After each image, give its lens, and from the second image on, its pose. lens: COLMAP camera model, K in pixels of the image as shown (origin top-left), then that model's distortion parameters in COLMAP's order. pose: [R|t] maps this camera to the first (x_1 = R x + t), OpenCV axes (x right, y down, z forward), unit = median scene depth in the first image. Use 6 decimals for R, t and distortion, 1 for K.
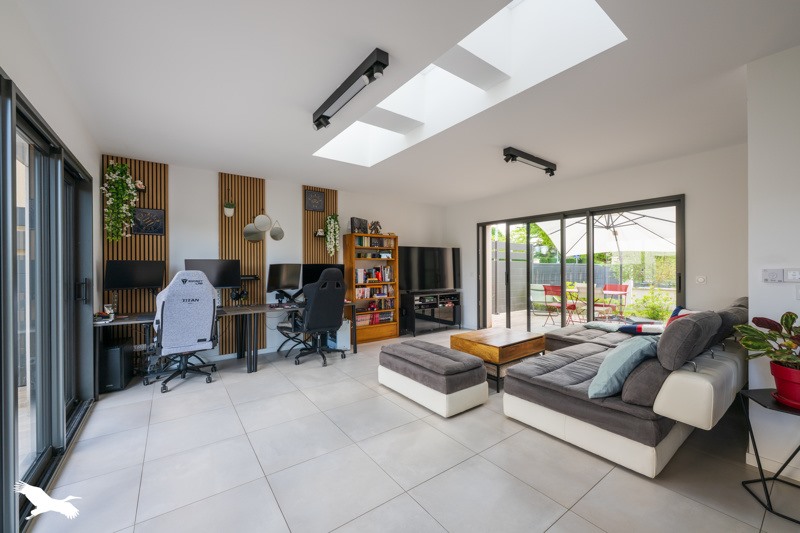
lens RADIAL K [[317.0, 0, 400.4], [0, 317.0, 267.3], [0, 0, 1]] dist [-0.002100, -0.000073]
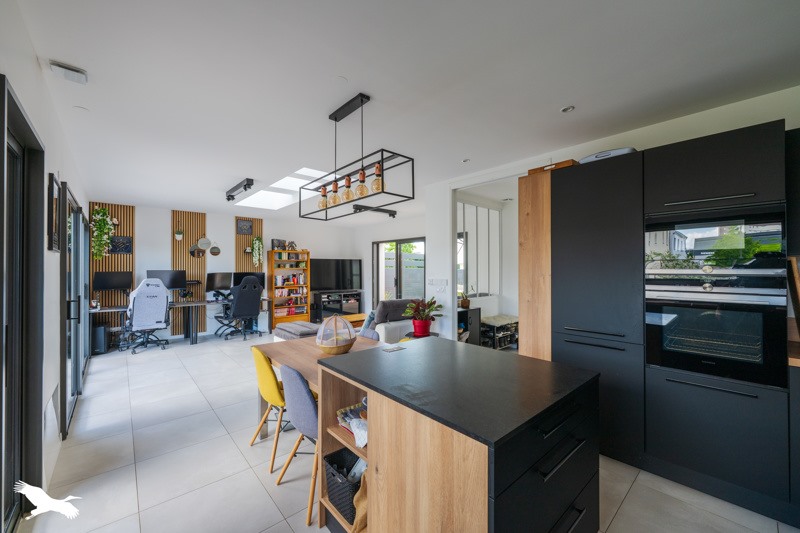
lens RADIAL K [[317.0, 0, 400.6], [0, 317.0, 267.4], [0, 0, 1]] dist [-0.002100, -0.000073]
pose [[0.995185, 0.002469, 0.097982, 0.329331], [-0.001935, 0.999983, -0.005540, -0.029590], [-0.097994, 0.005323, 0.995173, -0.544976]]
